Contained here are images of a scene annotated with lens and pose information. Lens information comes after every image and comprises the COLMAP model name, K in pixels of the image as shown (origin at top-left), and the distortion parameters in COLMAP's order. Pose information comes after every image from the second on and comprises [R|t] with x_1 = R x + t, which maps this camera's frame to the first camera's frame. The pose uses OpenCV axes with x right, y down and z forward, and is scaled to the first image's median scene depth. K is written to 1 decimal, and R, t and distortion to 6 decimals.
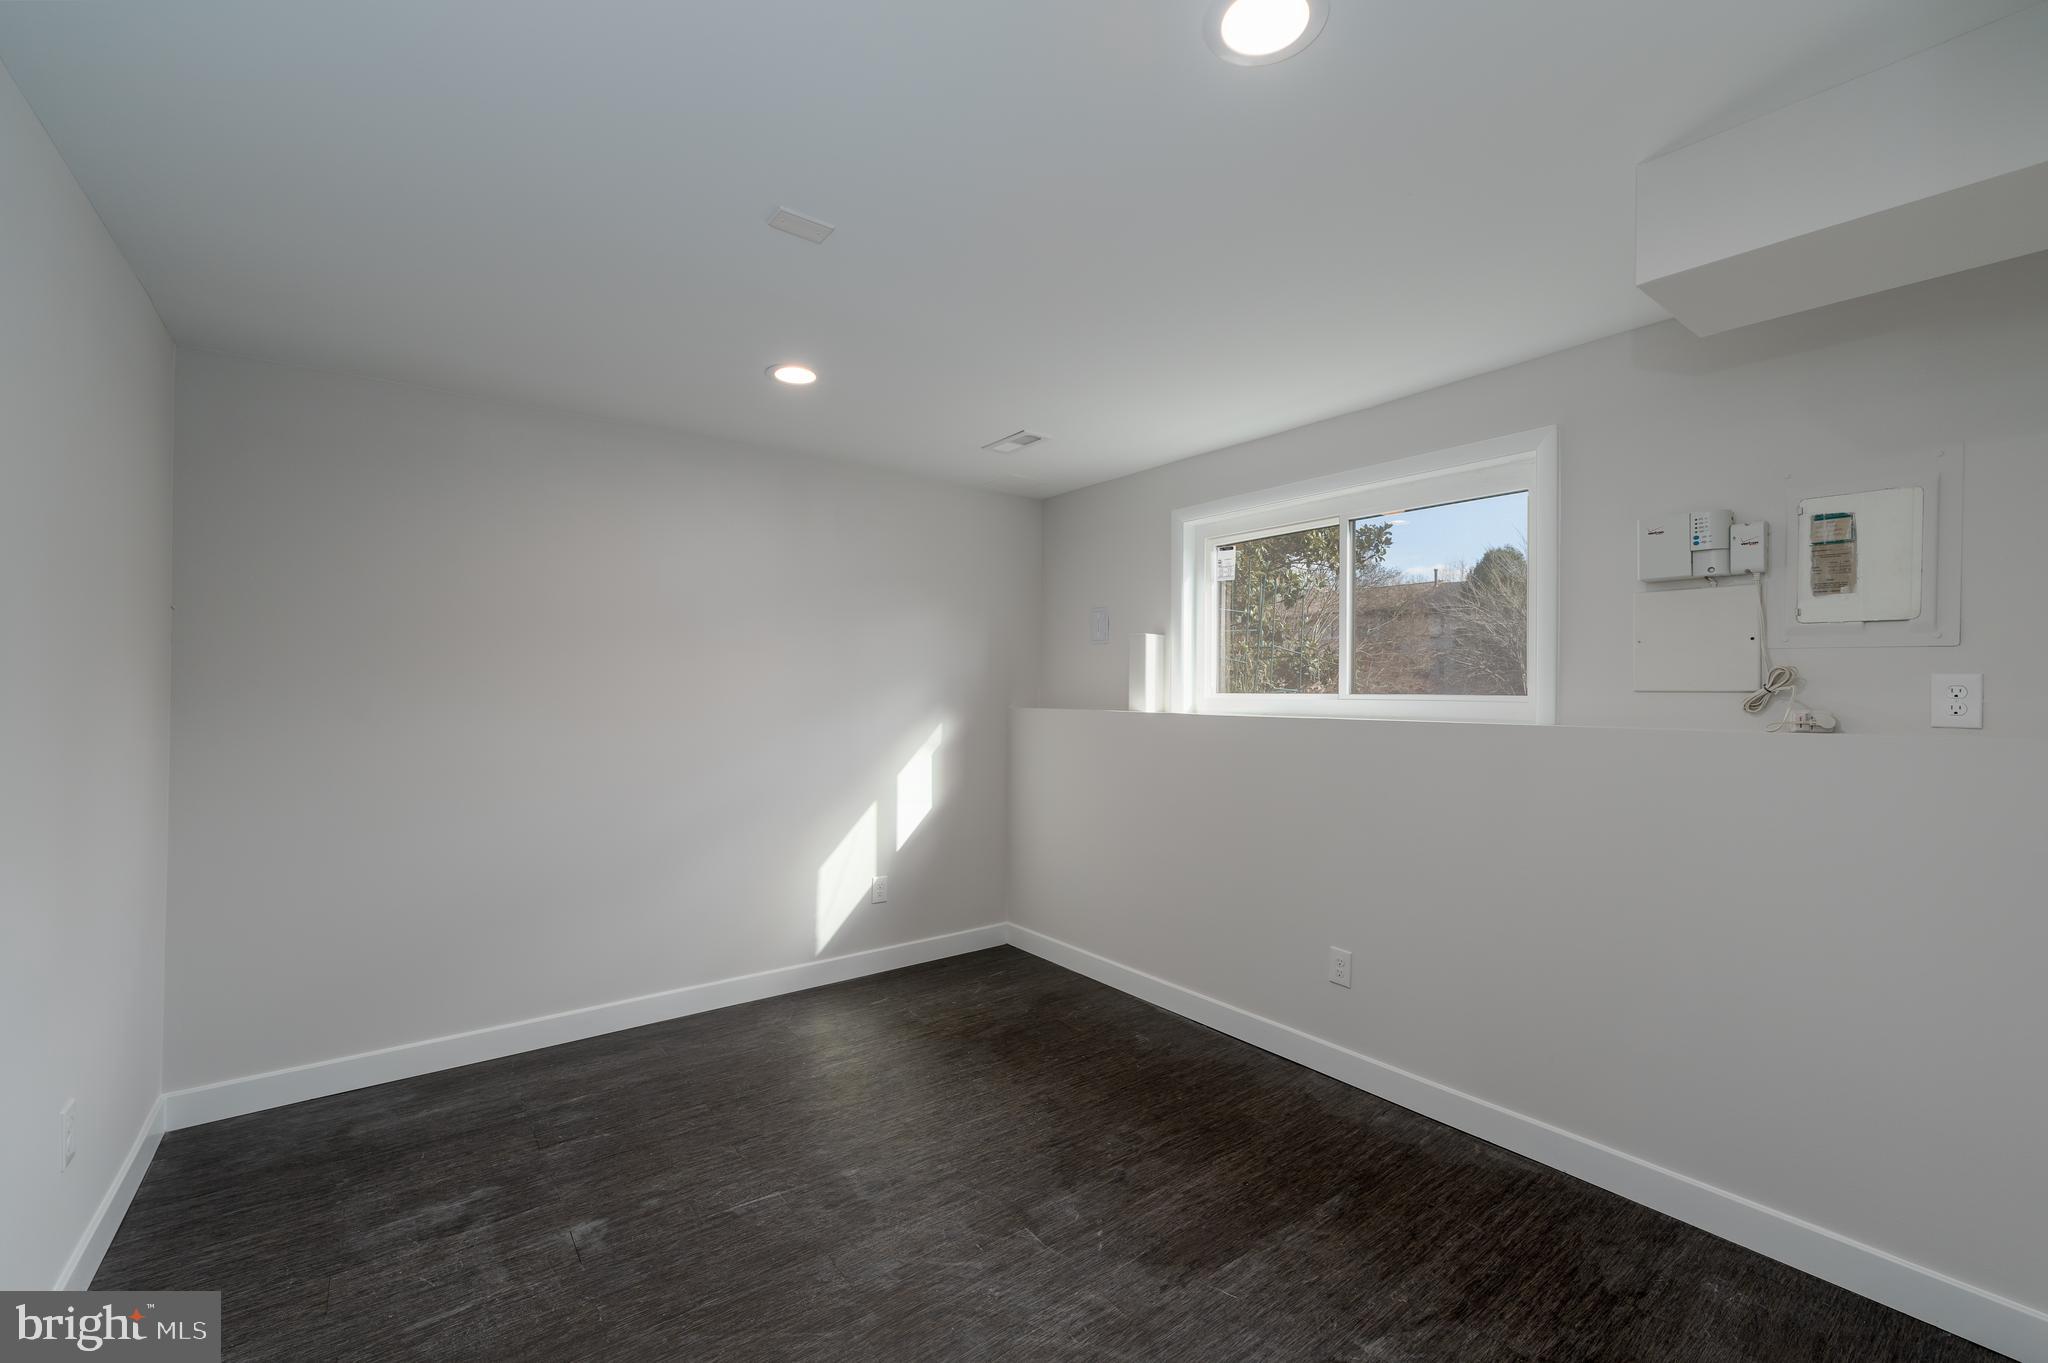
lens RADIAL K [[841.9, 0, 1023.8], [0, 841.9, 687.6], [0, 0, 1]] dist [0.003259, -0.000894]
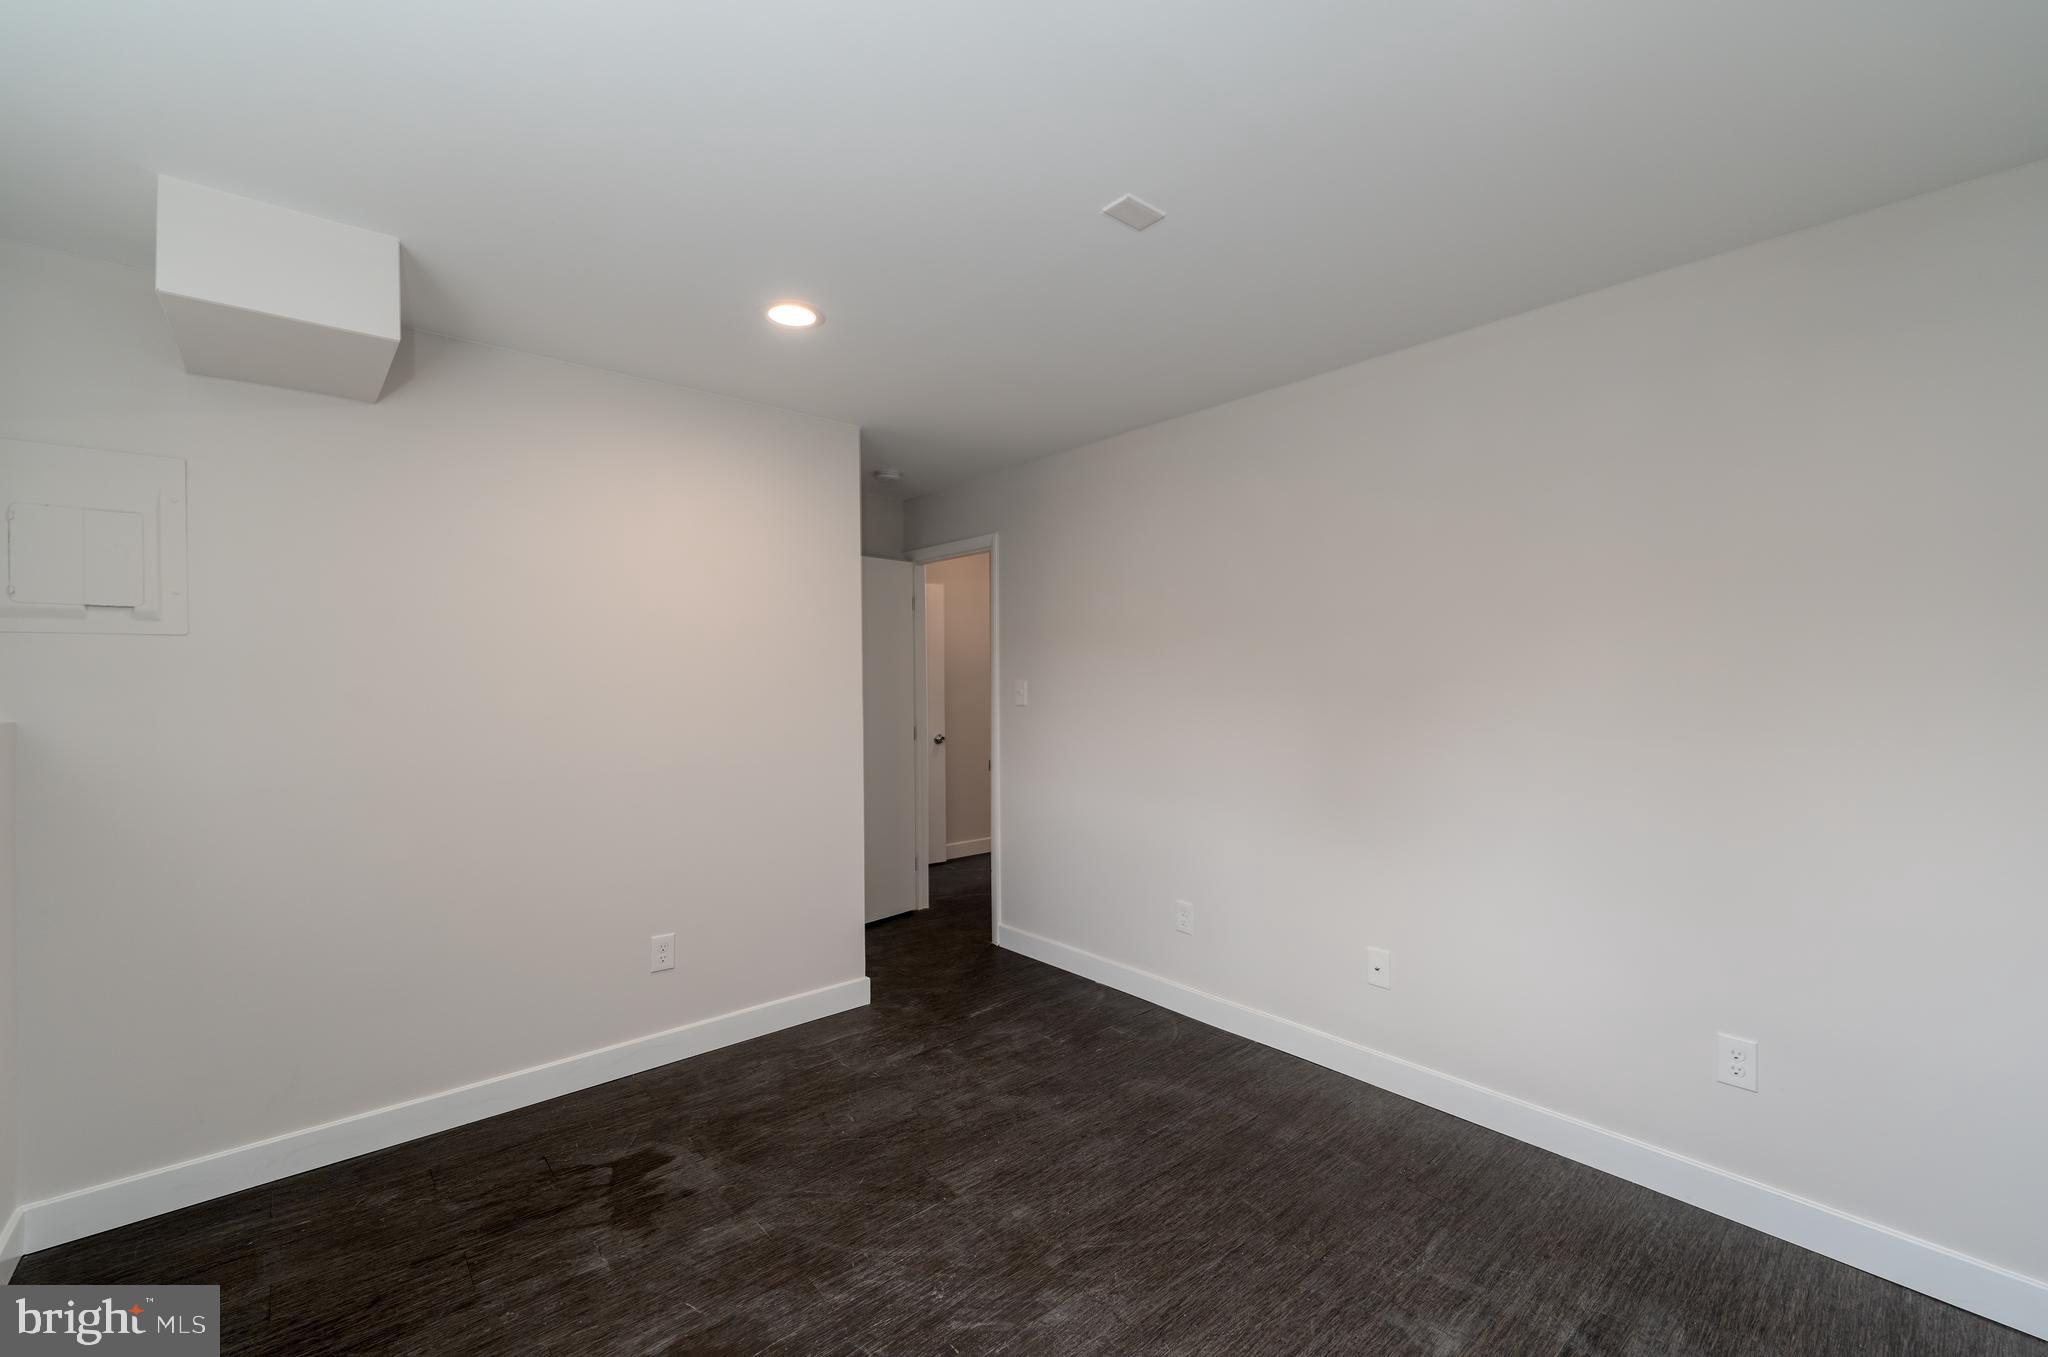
lens RADIAL K [[841.9, 0, 1021.3], [0, 841.9, 680.7], [0, 0, 1]] dist [0.003259, -0.000894]
pose [[-0.998207, -0.004438, -0.059690, -0.070569], [-0.004056, 0.999971, -0.006510, 0.012415], [0.059717, -0.006256, -0.998196, 1.983578]]
